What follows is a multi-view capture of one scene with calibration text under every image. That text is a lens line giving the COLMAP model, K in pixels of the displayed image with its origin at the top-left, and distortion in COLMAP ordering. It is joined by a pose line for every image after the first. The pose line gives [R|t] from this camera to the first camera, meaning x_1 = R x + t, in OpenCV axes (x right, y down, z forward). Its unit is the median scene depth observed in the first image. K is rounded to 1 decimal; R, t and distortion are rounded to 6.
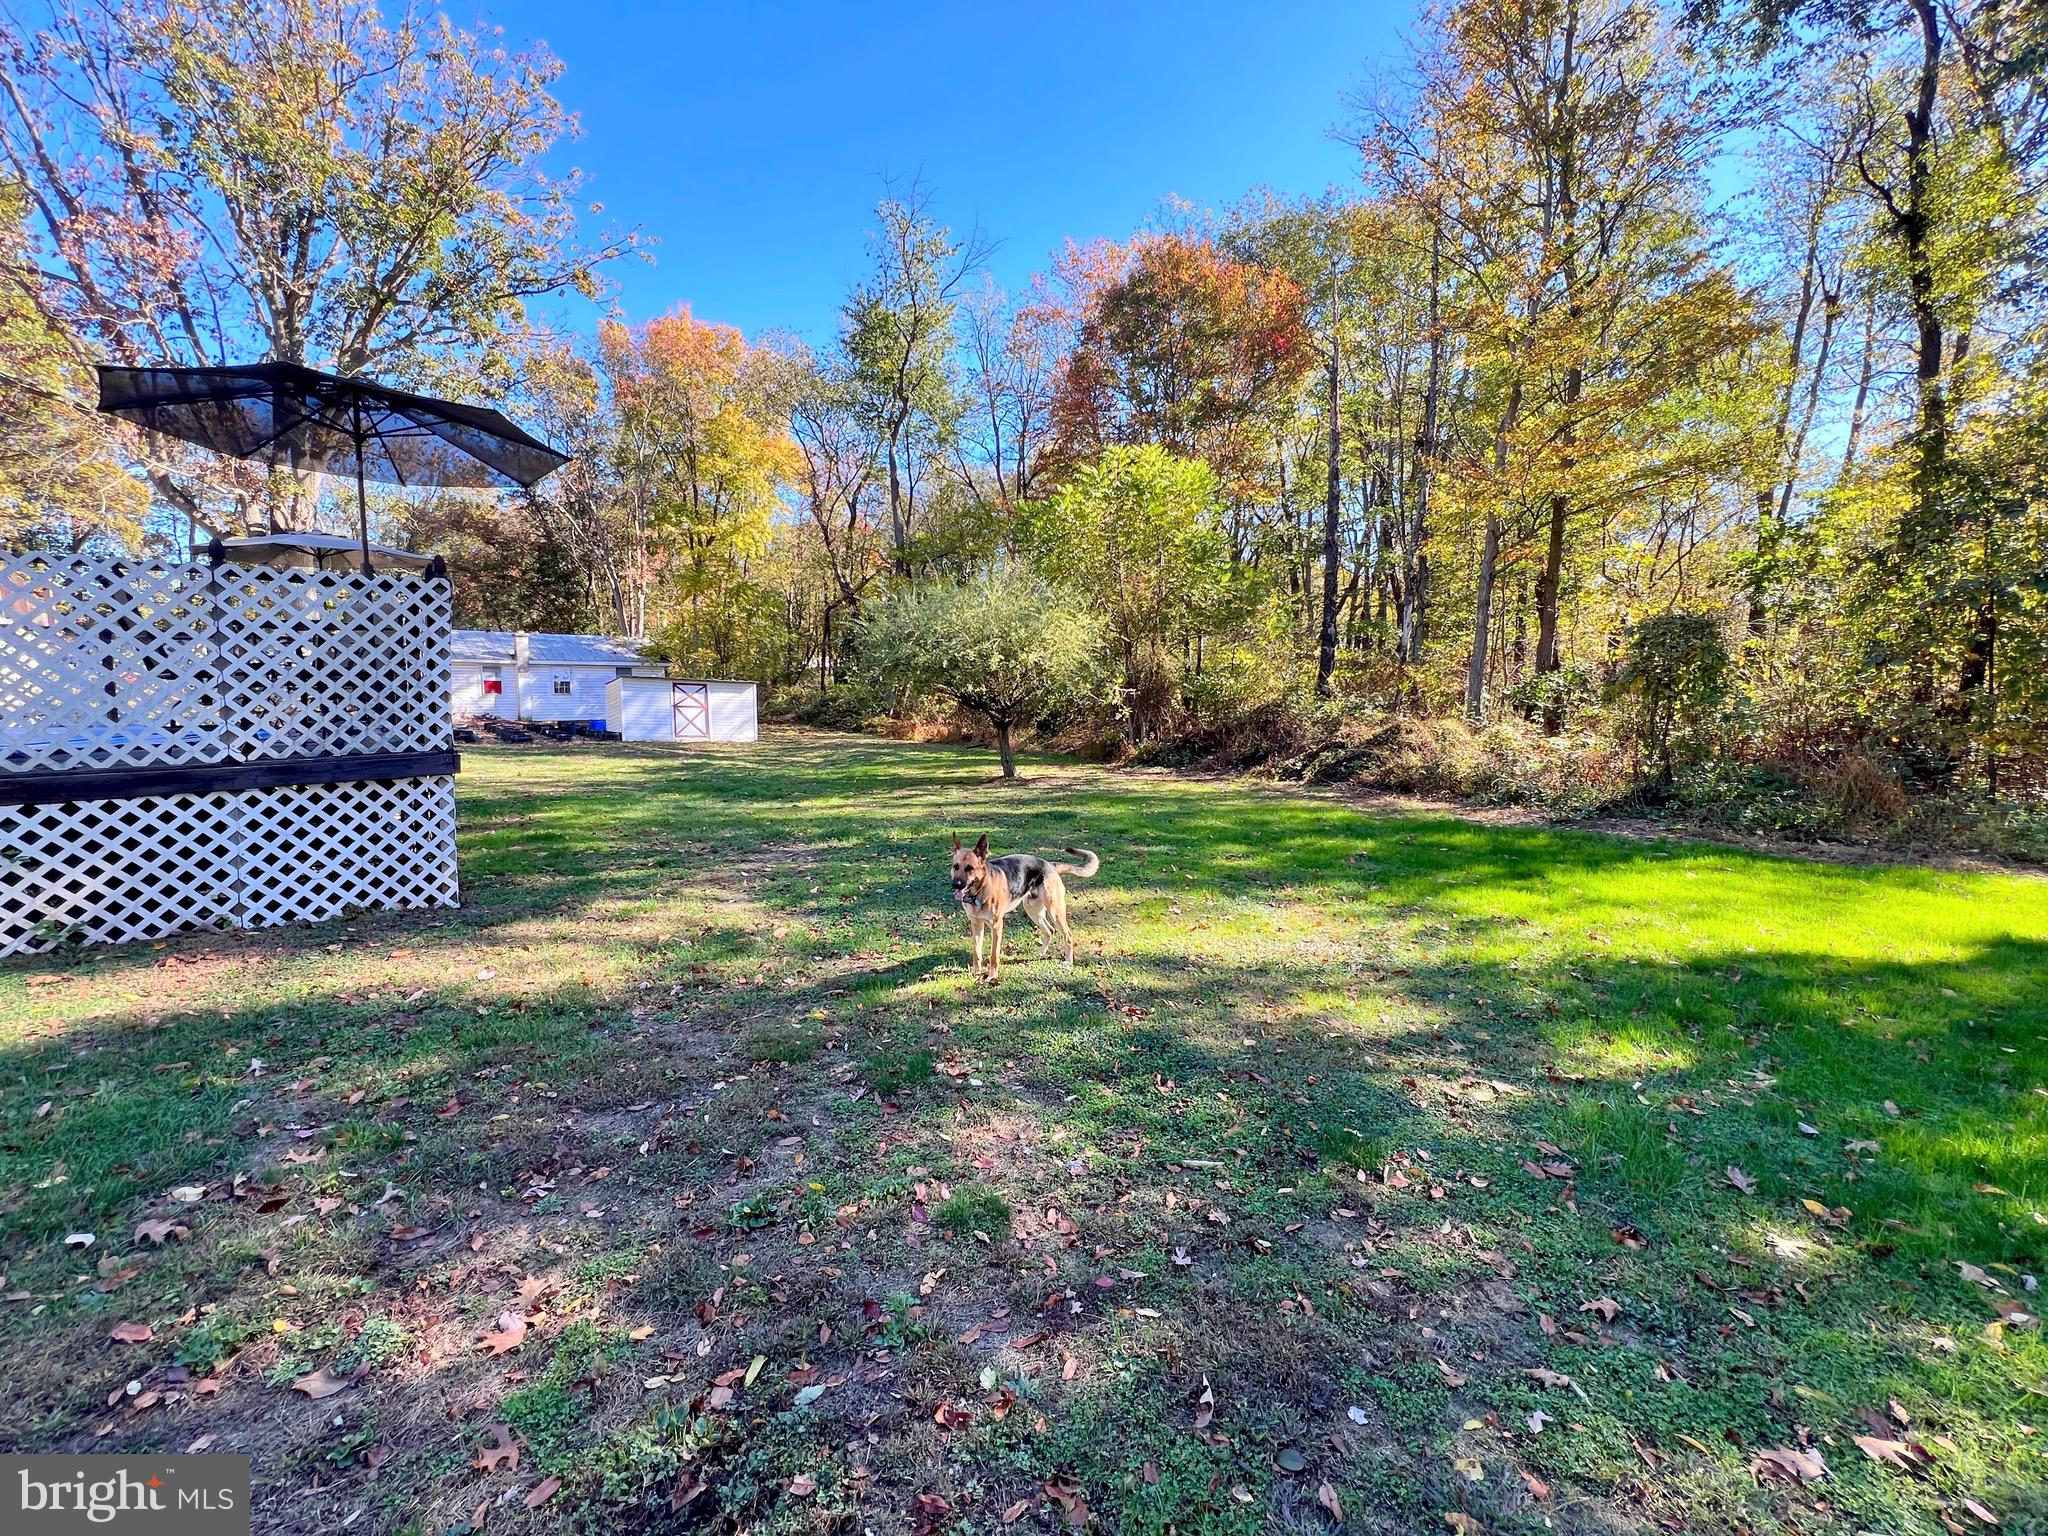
lens RADIAL K [[871.2, 0, 1024.0], [0, 871.2, 768.0], [0, 0, 1]] dist [-0.009153, -0.000677]
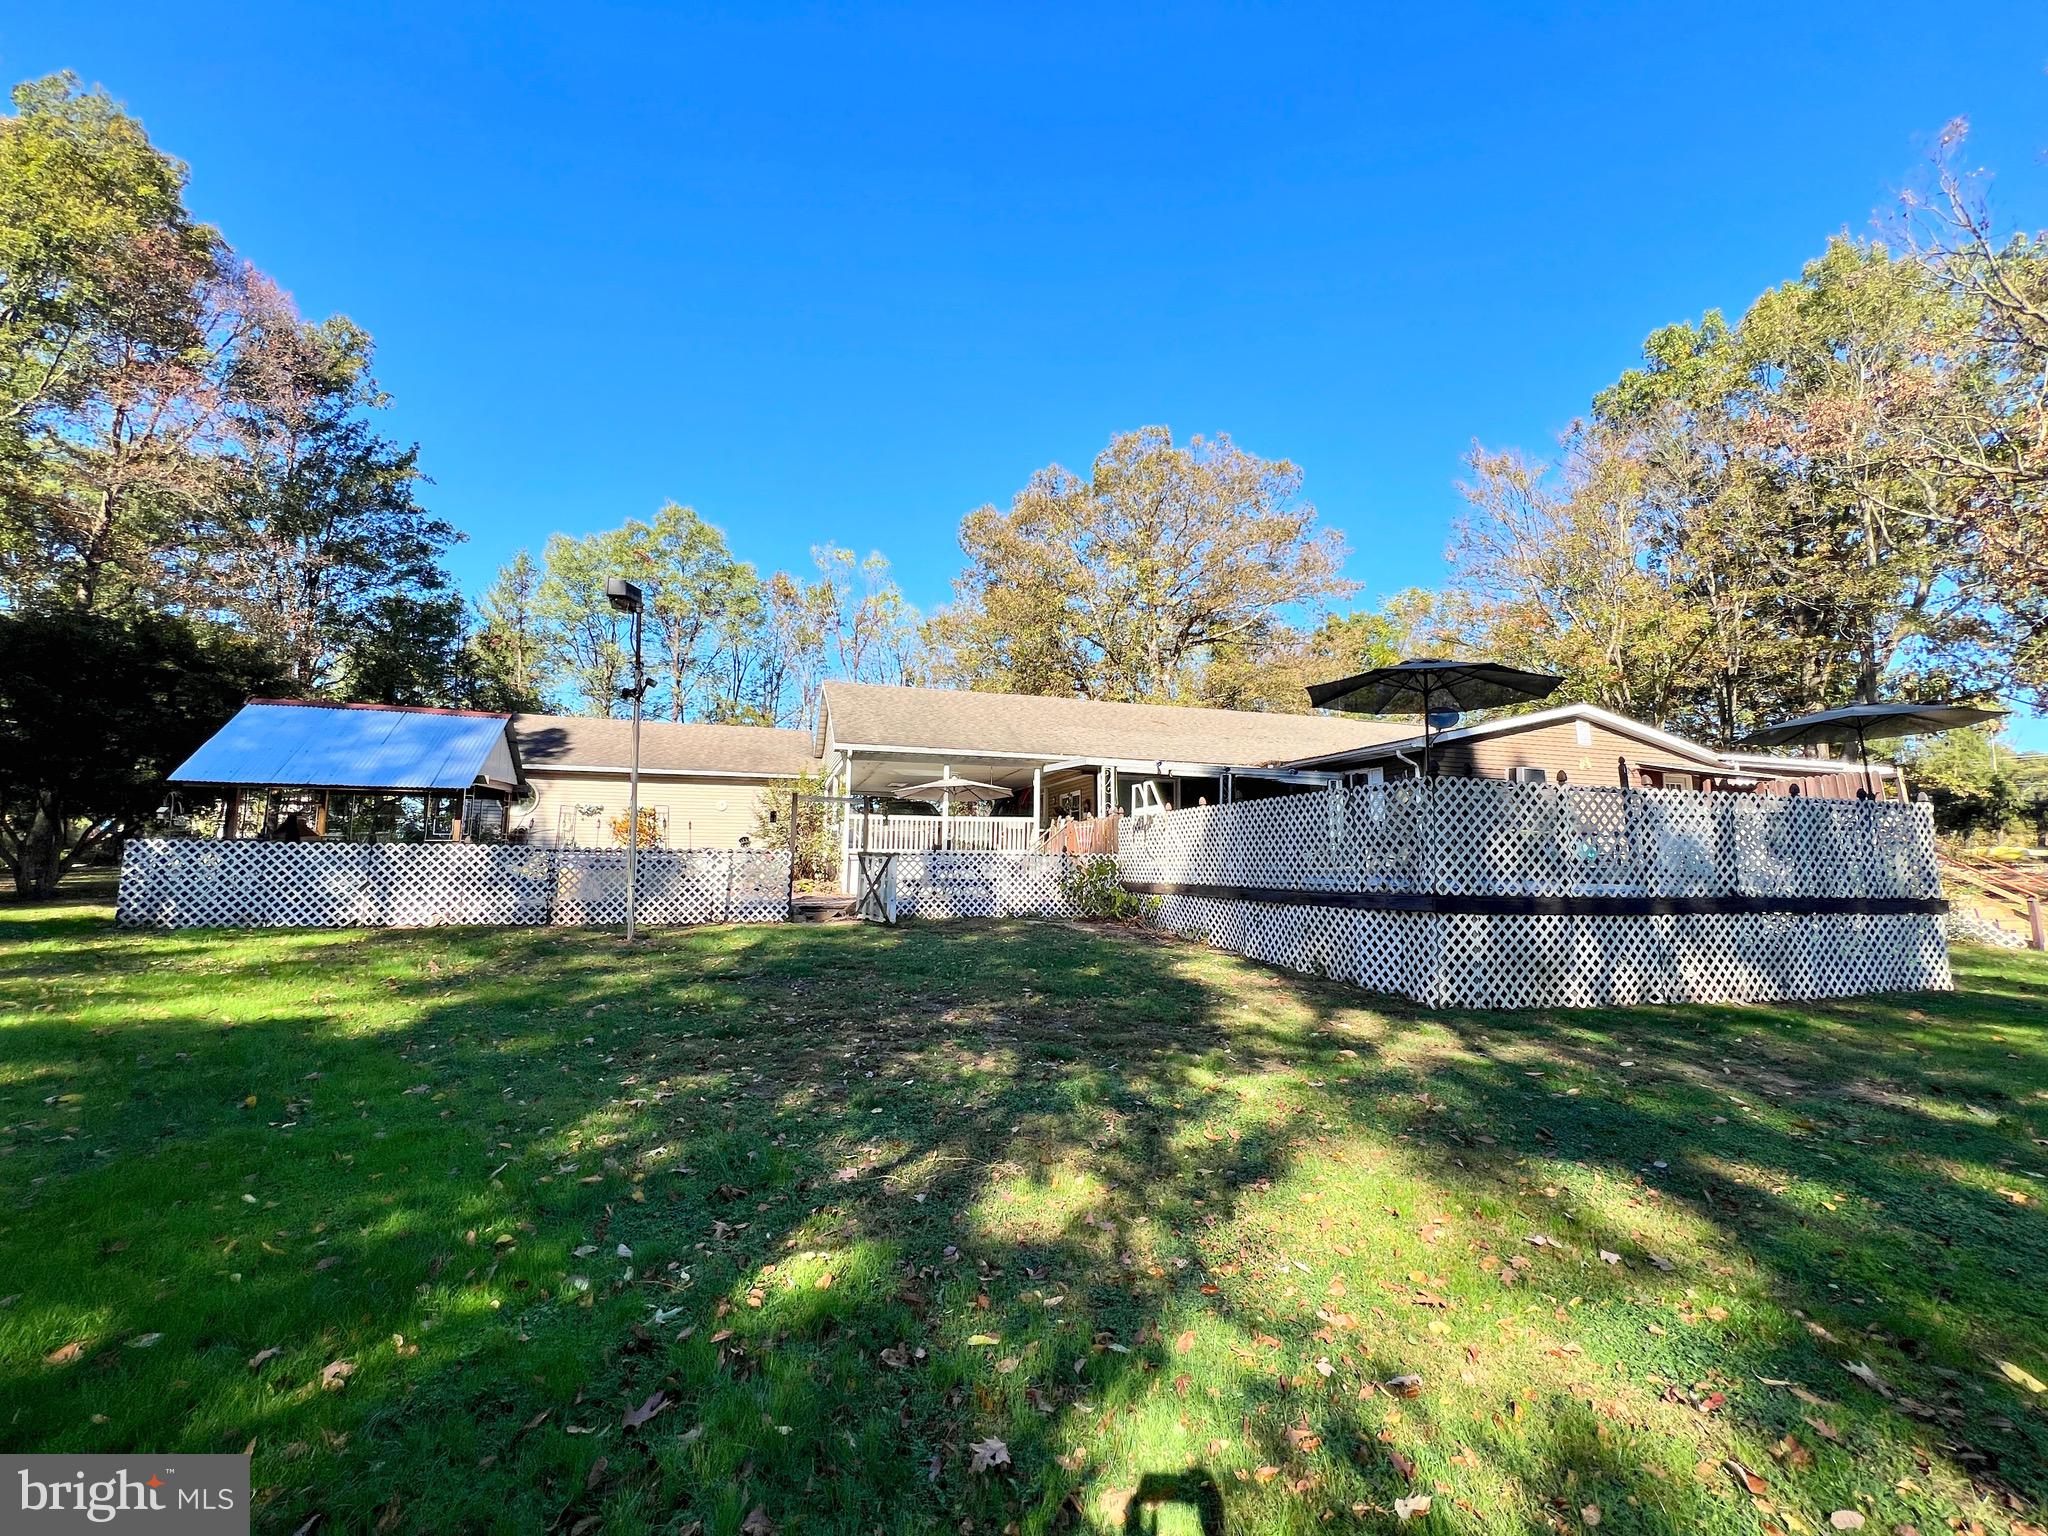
lens RADIAL K [[871.2, 0, 1024.0], [0, 871.2, 768.0], [0, 0, 1]] dist [-0.009153, -0.000677]
pose [[-0.472029, -0.100040, -0.875889, 1.188300], [-0.093179, 0.993637, -0.063273, -0.097485], [0.876645, 0.051748, -0.478347, 1.354909]]
